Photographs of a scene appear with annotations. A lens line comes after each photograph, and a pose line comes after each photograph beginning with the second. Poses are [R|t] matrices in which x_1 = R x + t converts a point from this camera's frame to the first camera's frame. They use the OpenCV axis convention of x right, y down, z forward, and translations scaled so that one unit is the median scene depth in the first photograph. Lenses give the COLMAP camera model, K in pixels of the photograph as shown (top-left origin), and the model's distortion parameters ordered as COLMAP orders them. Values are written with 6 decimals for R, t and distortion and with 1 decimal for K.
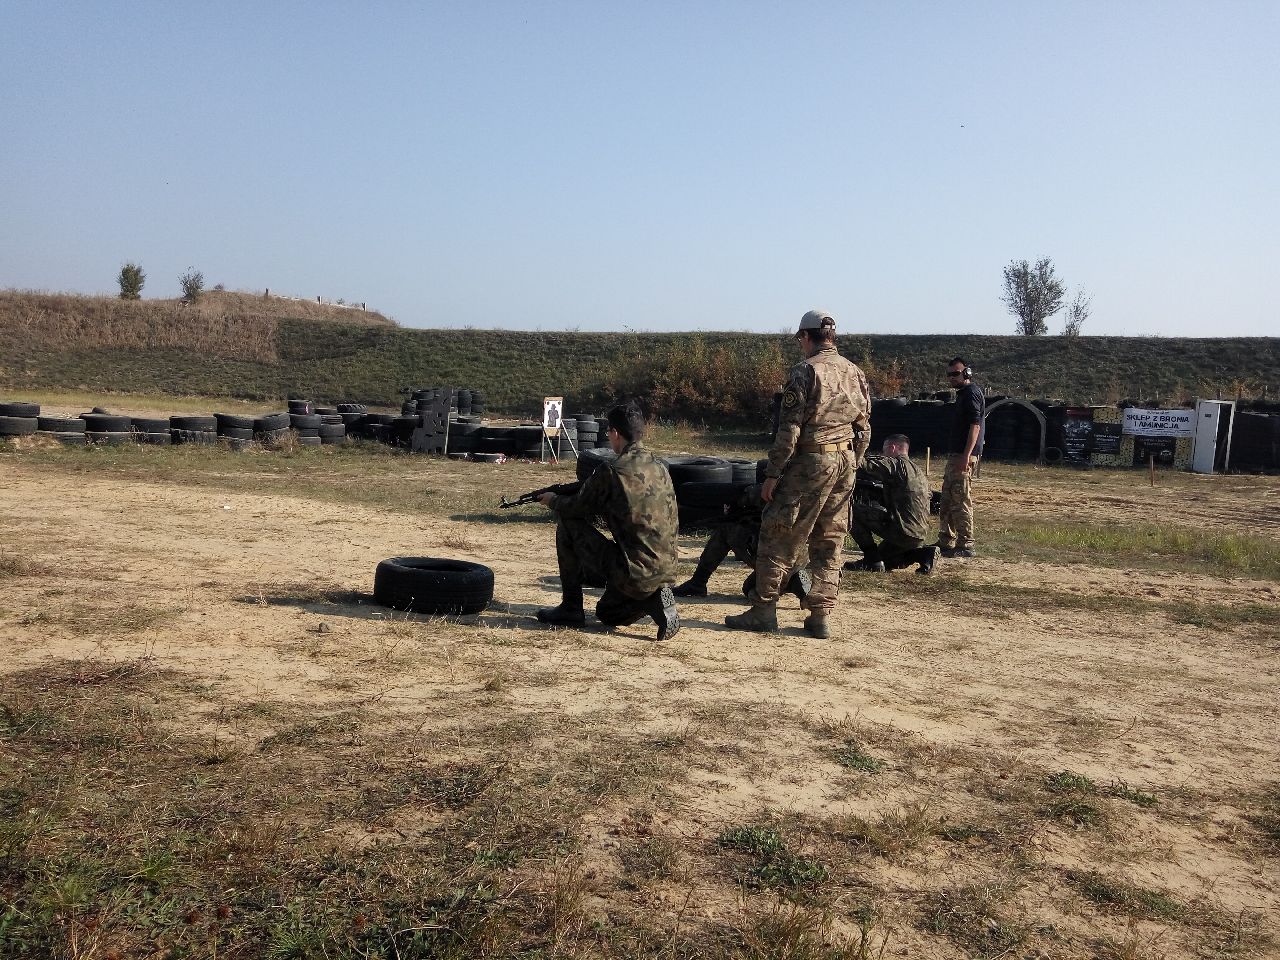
lens RADIAL K [[1019.9, 0, 639.5], [0, 1019.9, 491.6], [0, 0, 1]] dist [0.094604, -0.132765]
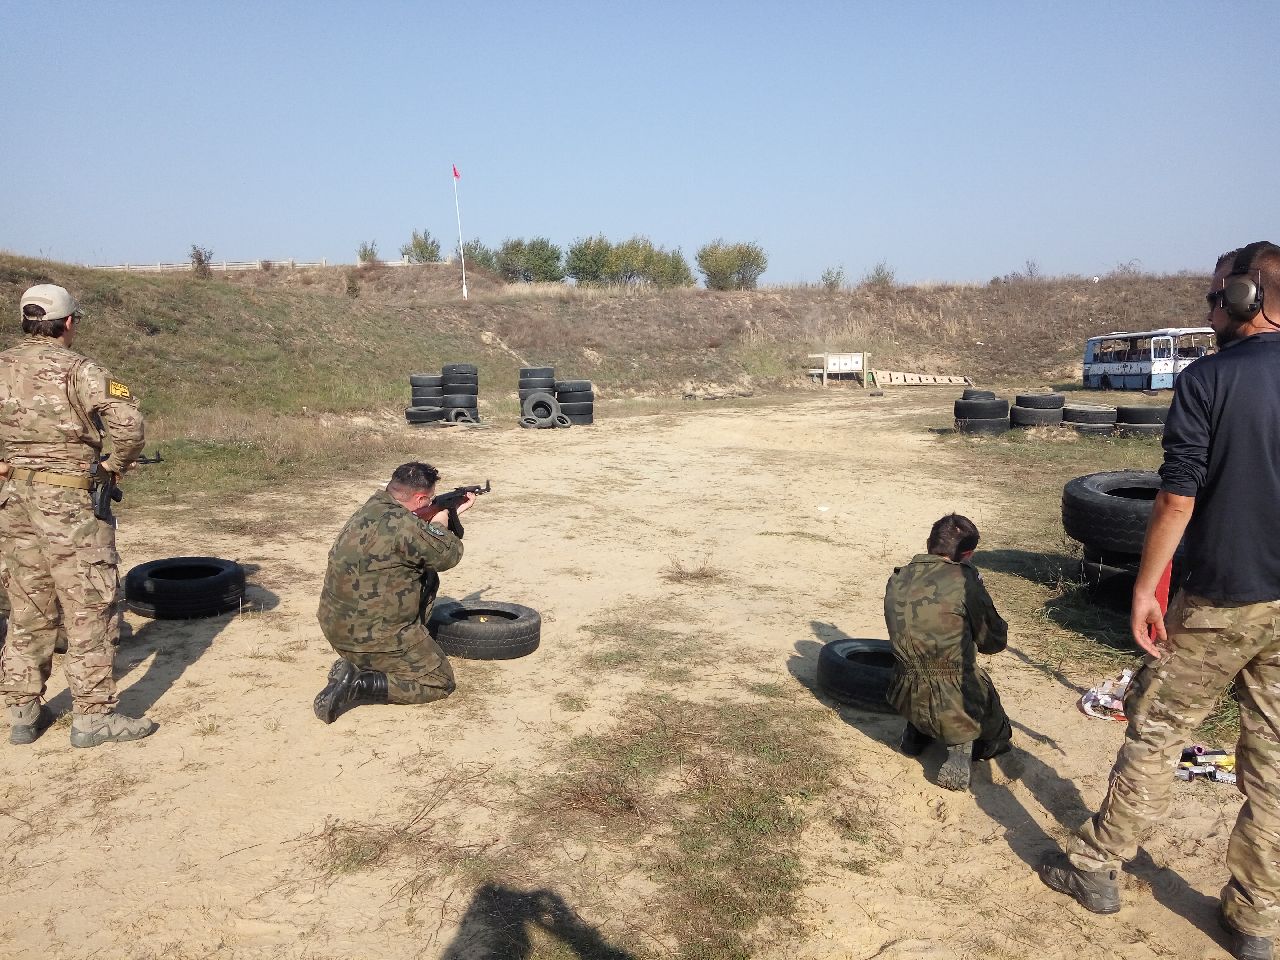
lens RADIAL K [[1019.9, 0, 643.5], [0, 1019.9, 493.9], [0, 0, 1]] dist [0.094604, -0.132765]
pose [[0.317497, 0.082284, -0.944682, 0.169721], [-0.064677, 0.995787, 0.064998, -0.018714], [0.946051, 0.040463, 0.321481, 0.196755]]
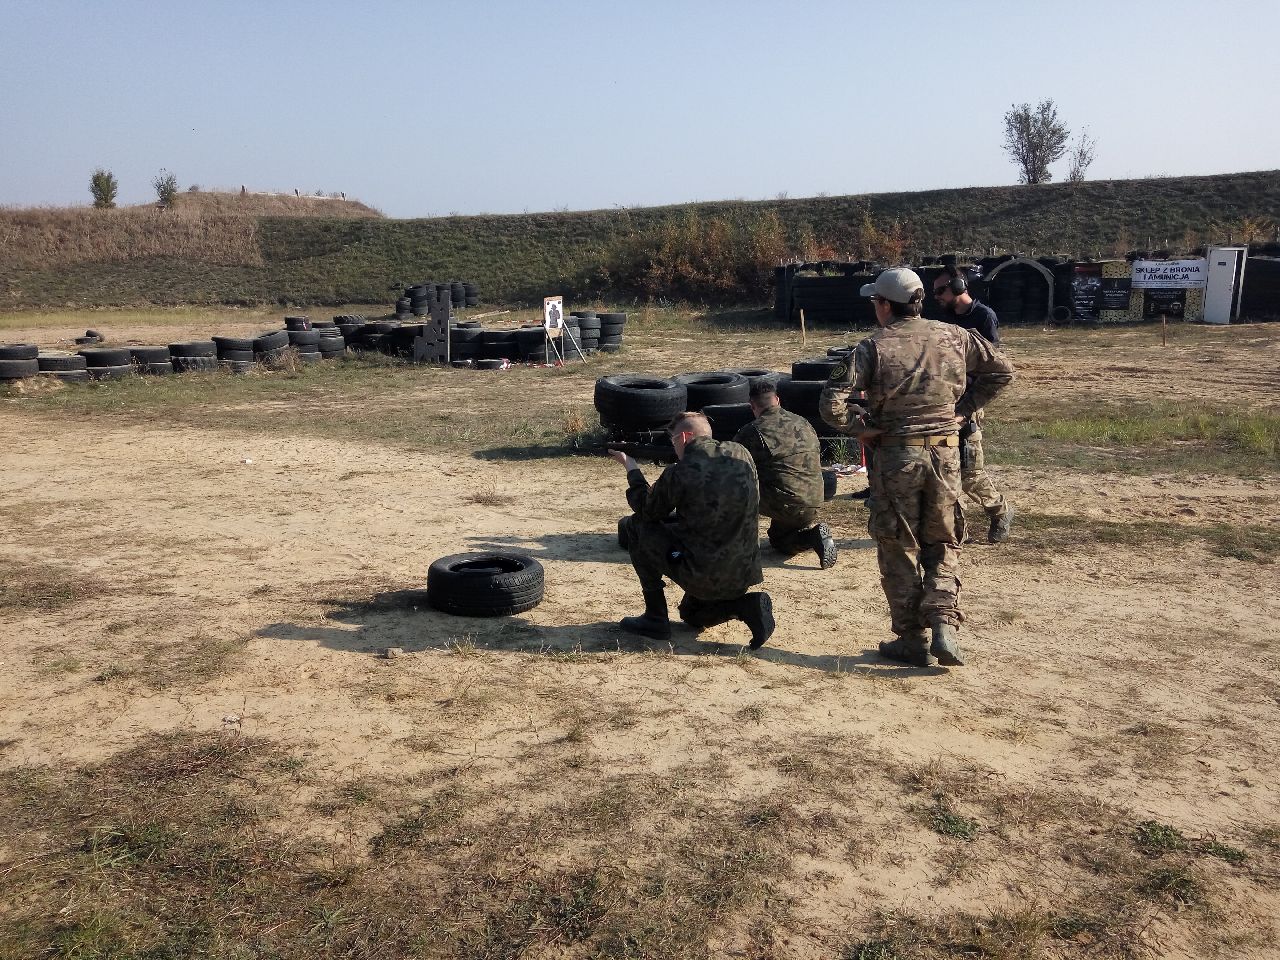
lens RADIAL K [[1019.9, 0, 639.0], [0, 1019.9, 487.4], [0, 0, 1]] dist [0.094604, -0.132765]
pose [[0.997561, -0.069459, -0.006879, -0.006396], [0.069779, 0.990041, 0.122267, -0.020637], [-0.001682, -0.122449, 0.992473, 0.001741]]
